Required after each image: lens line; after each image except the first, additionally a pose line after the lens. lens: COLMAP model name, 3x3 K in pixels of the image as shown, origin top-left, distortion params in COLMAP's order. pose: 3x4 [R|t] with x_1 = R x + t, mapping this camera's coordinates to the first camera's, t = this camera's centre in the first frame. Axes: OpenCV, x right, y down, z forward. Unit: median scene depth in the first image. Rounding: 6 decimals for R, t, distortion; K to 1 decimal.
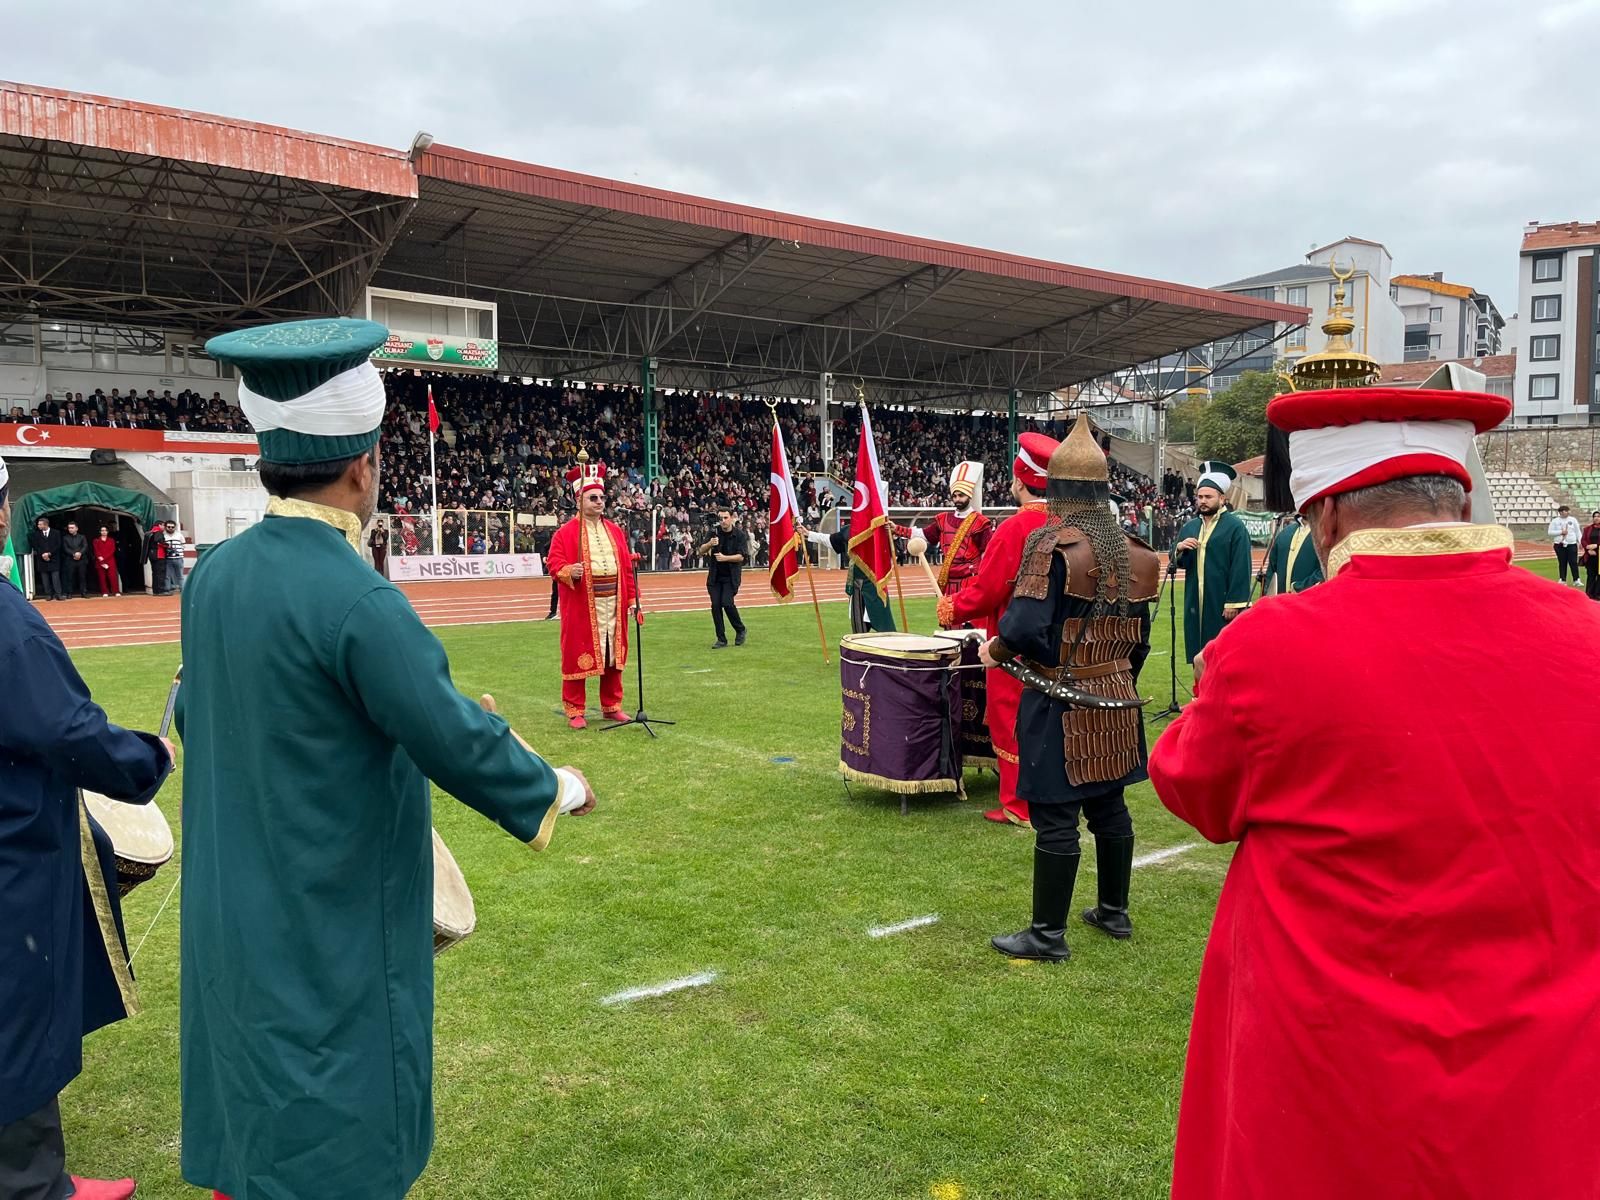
lens RADIAL K [[1131.7, 0, 800.0], [0, 1131.7, 600.0], [0, 0, 1]] dist [0.032640, -0.027496]
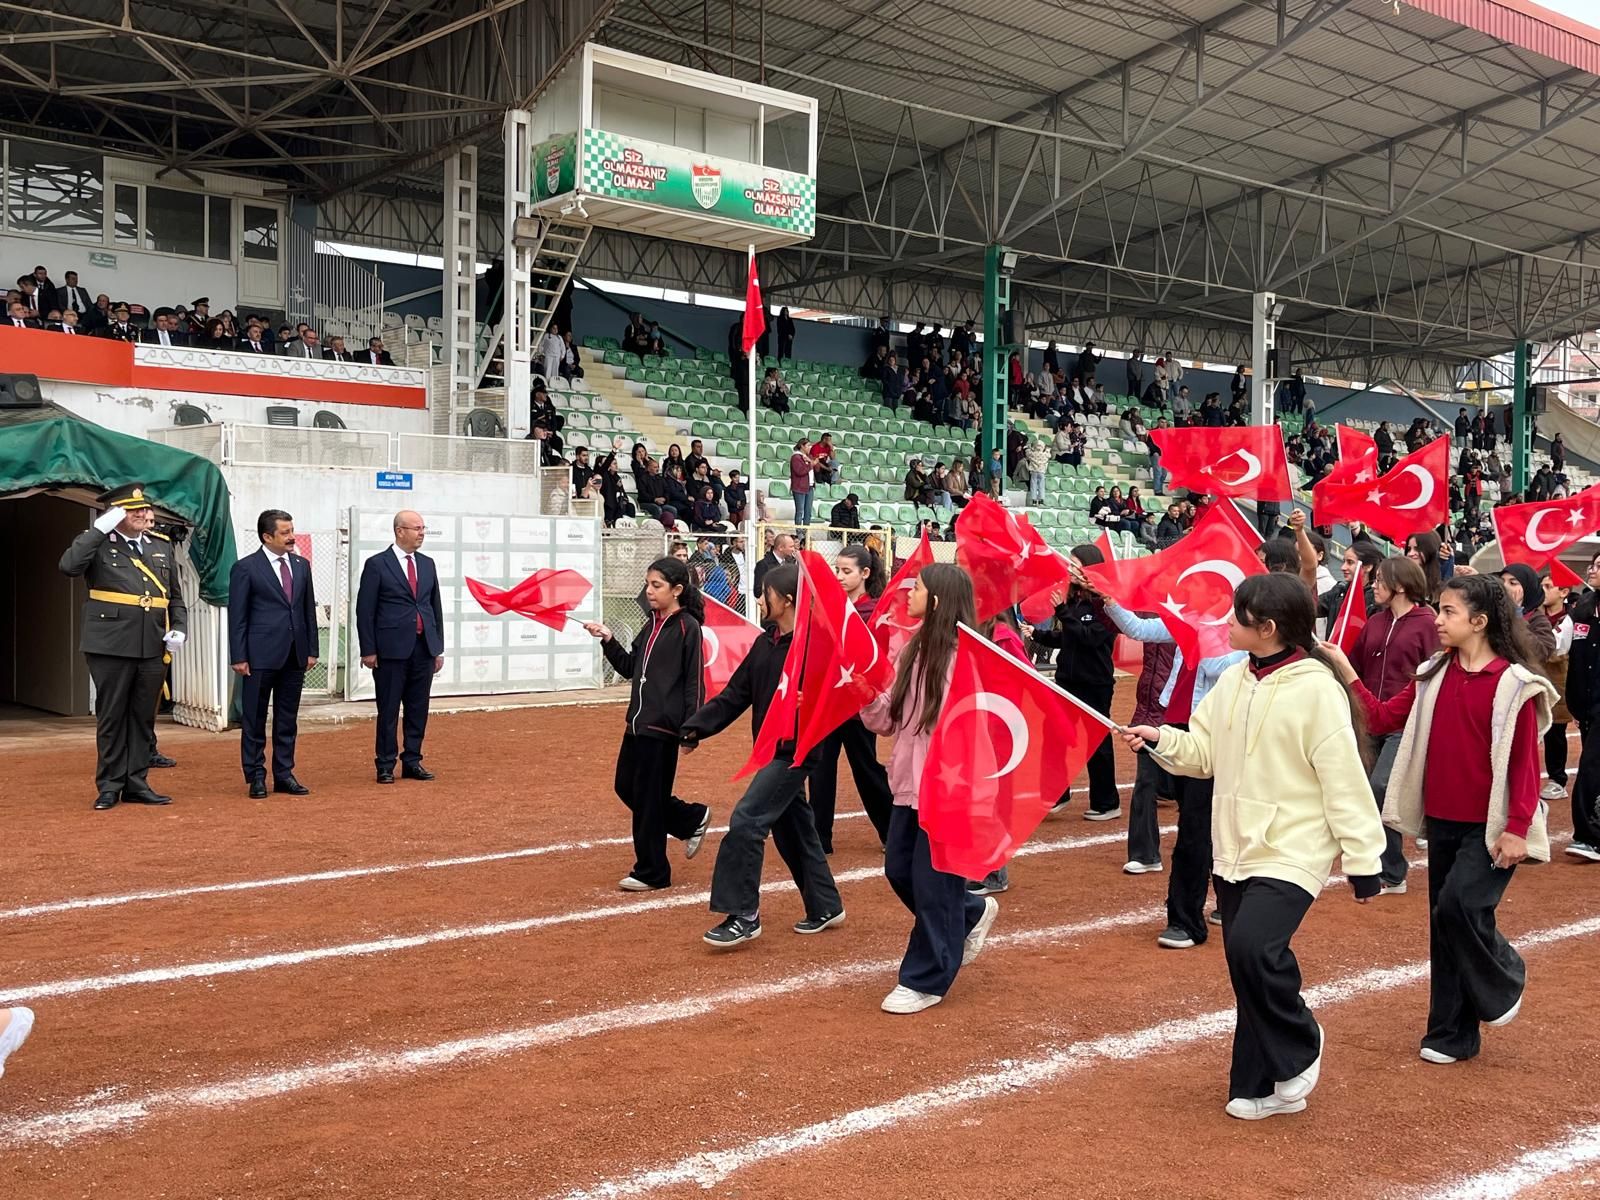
lens RADIAL K [[1546.0, 0, 821.4], [0, 1546.0, 608.8], [0, 0, 1]] dist [0.022750, 0.000974]
pose [[0.999606, 0.016760, 0.022520, -0.275461], [-0.015818, 0.999019, -0.041366, -0.019241], [-0.023191, 0.040994, 0.998890, 0.353374]]
